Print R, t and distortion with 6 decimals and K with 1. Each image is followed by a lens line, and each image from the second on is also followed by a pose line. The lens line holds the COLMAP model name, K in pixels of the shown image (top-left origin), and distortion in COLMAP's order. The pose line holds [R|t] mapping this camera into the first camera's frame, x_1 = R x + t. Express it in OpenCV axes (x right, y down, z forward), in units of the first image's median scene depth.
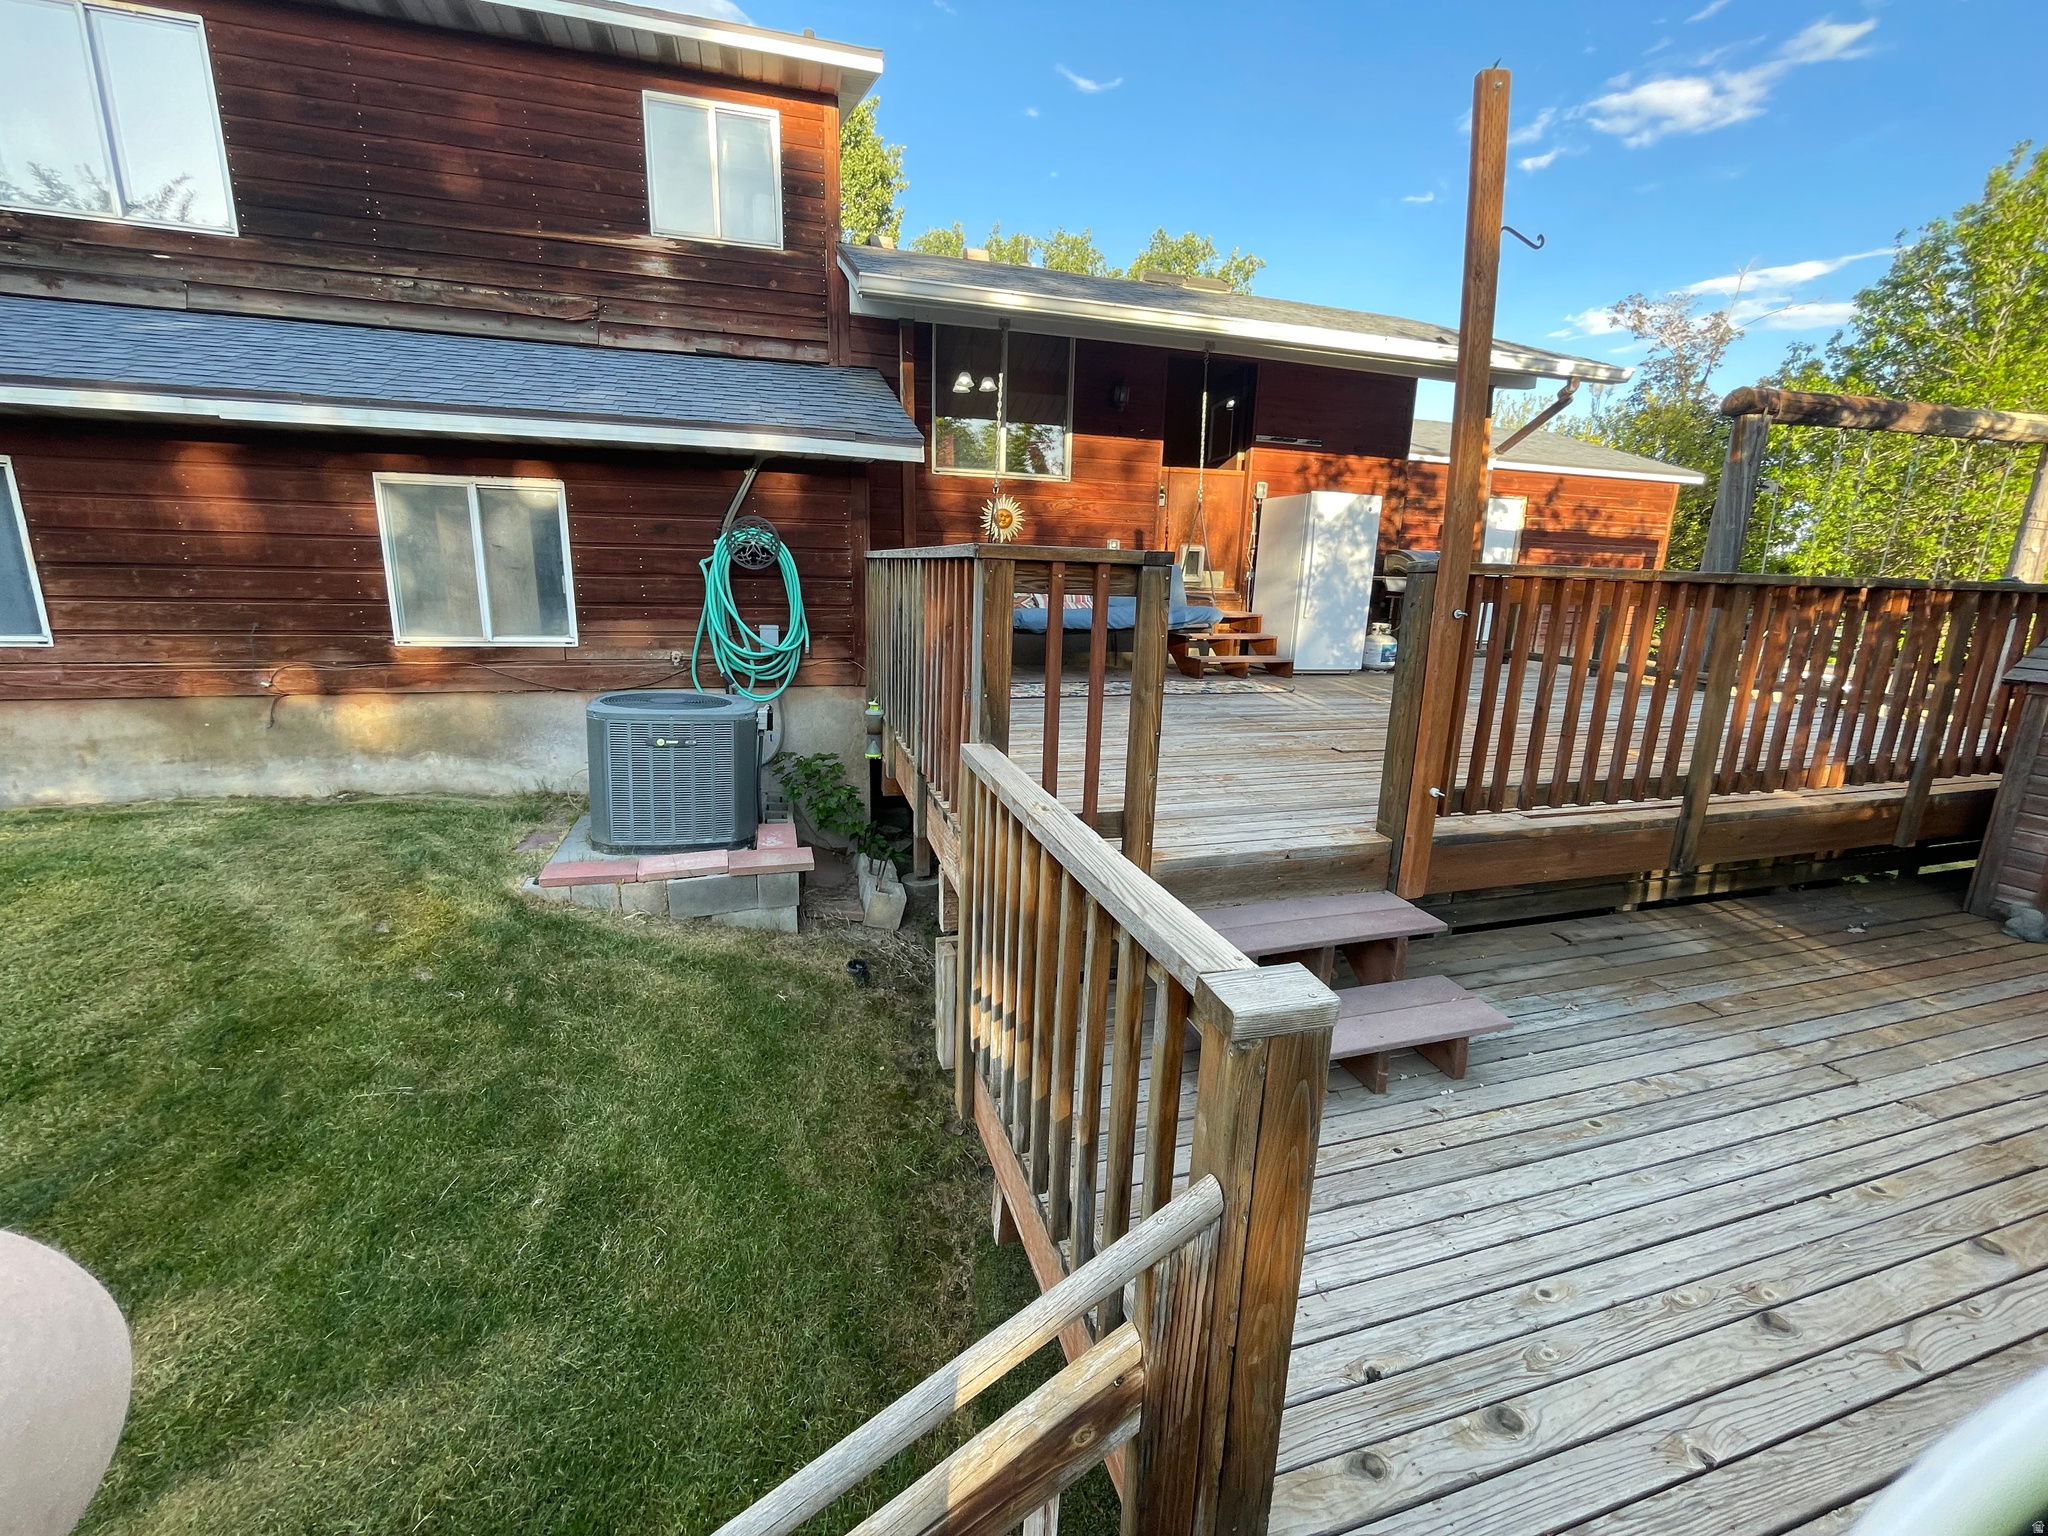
lens RADIAL K [[833.8, 0, 1021.8], [0, 833.8, 760.0], [0, 0, 1]] dist [-0.004630, 0.000489]
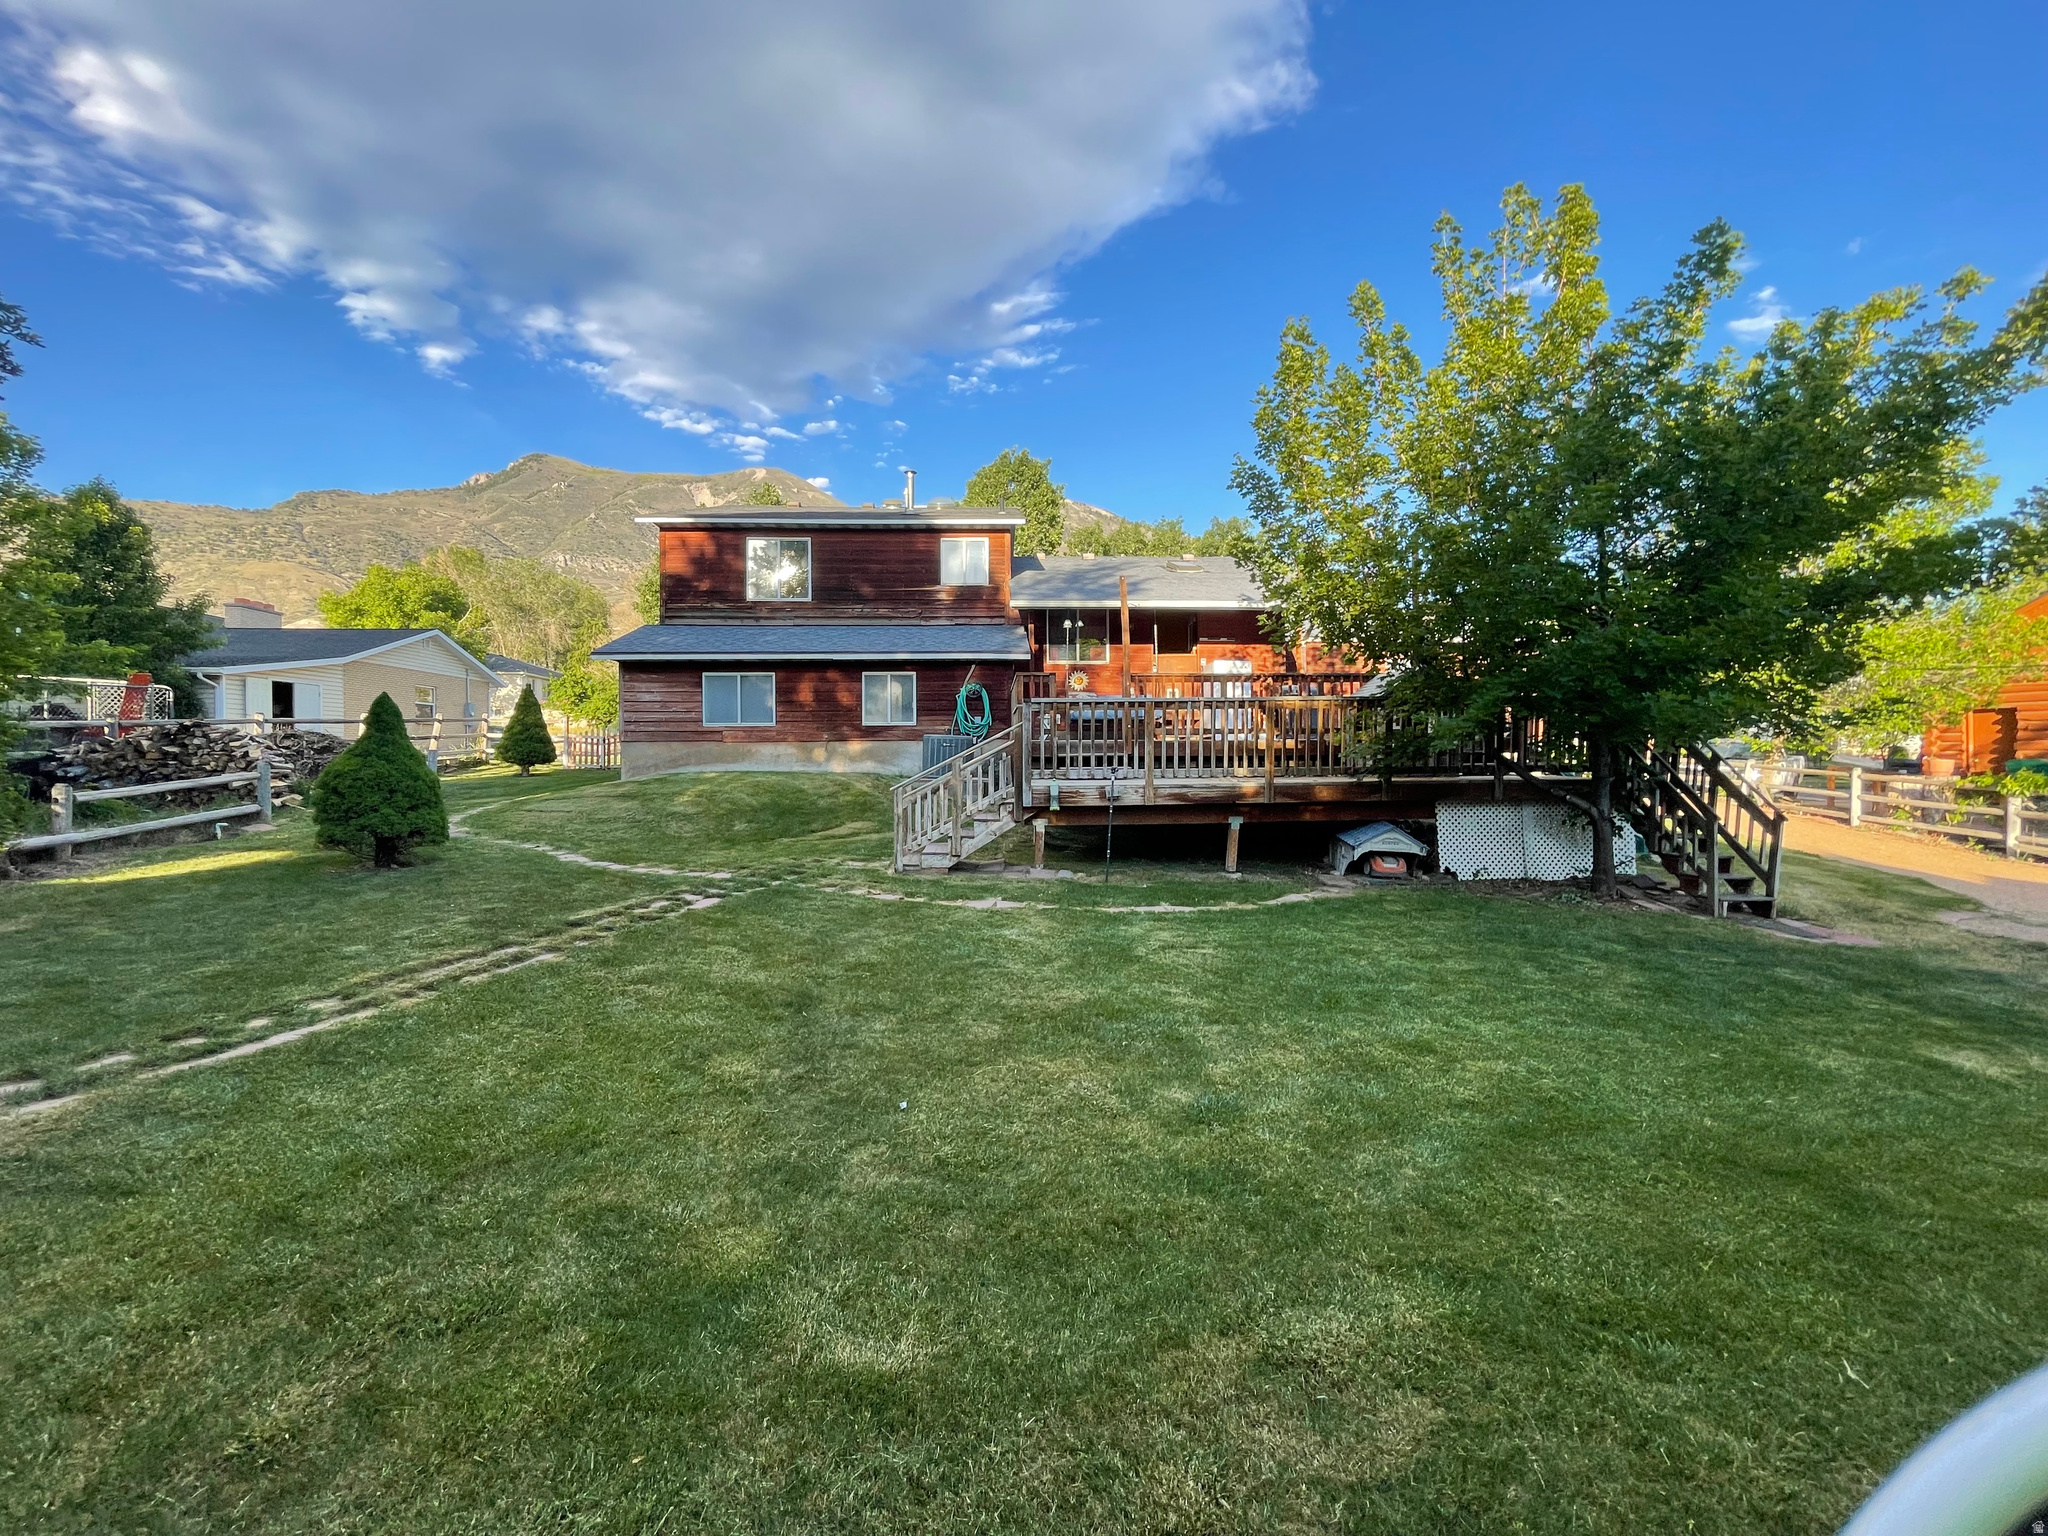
lens RADIAL K [[833.8, 0, 1022.5], [0, 833.8, 761.6], [0, 0, 1]] dist [-0.004630, 0.000489]
pose [[0.971081, -0.030229, -0.236827, 0.538697], [-0.022298, 0.976133, -0.216025, 0.625921], [0.237705, 0.215059, 0.947231, -1.703388]]
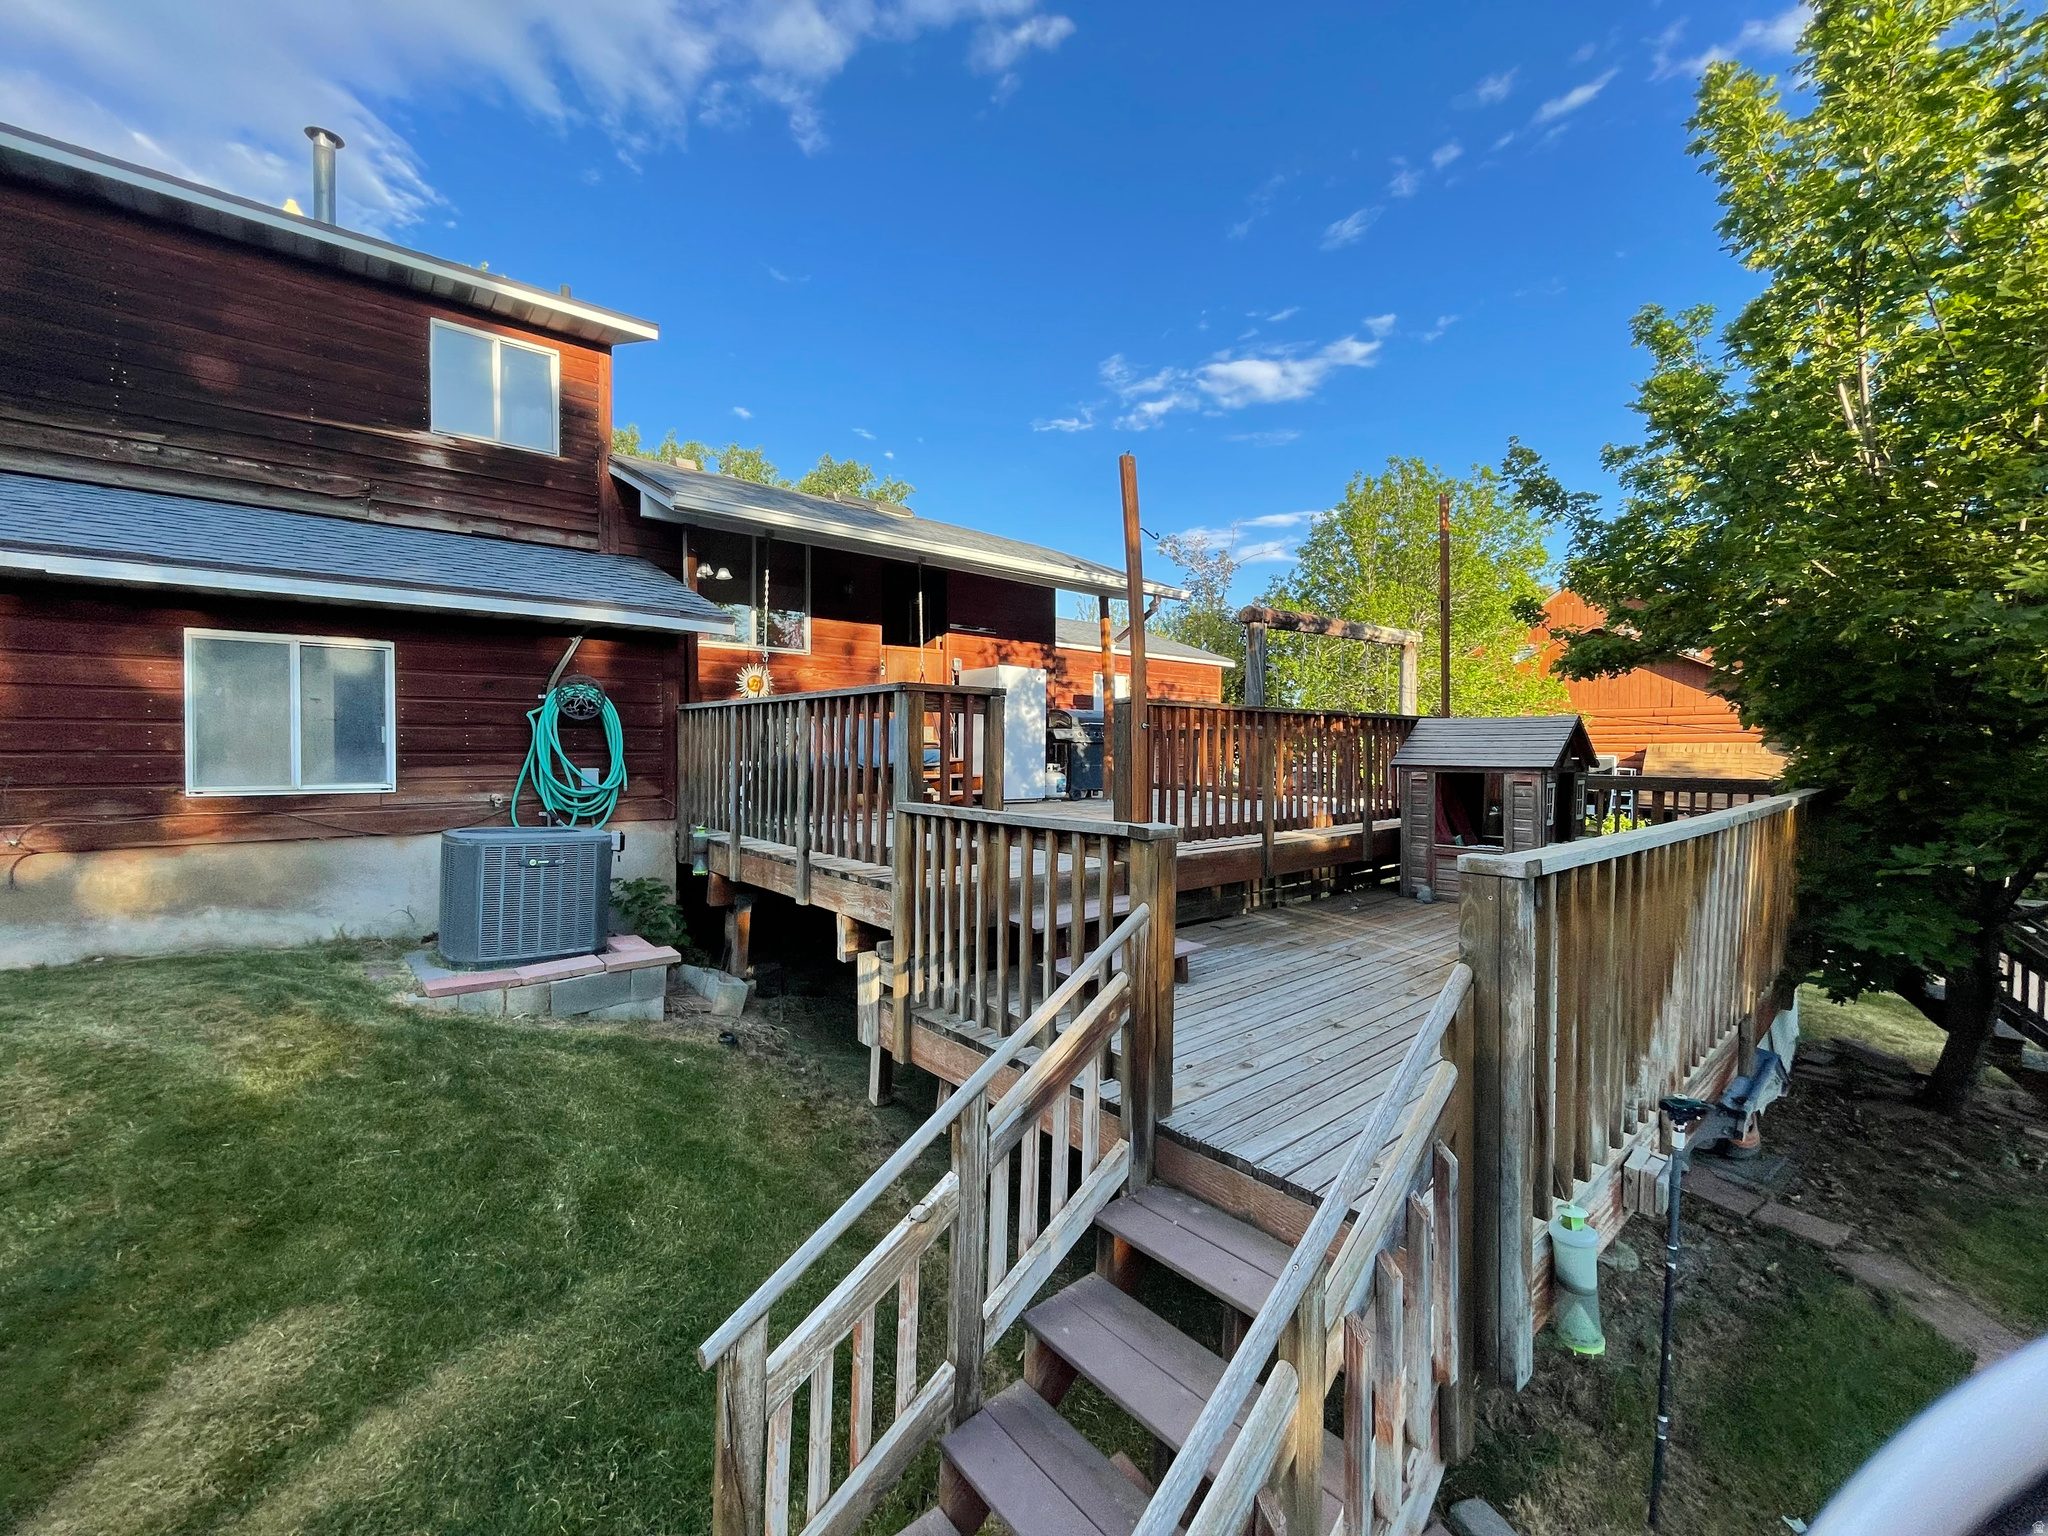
lens RADIAL K [[833.8, 0, 1021.5], [0, 833.8, 758.6], [0, 0, 1]] dist [-0.004630, 0.000489]
pose [[0.914438, -0.028288, 0.403736, -0.231141], [0.110896, 0.976889, -0.182727, 0.100728], [-0.389237, 0.211866, 0.896442, -0.253453]]
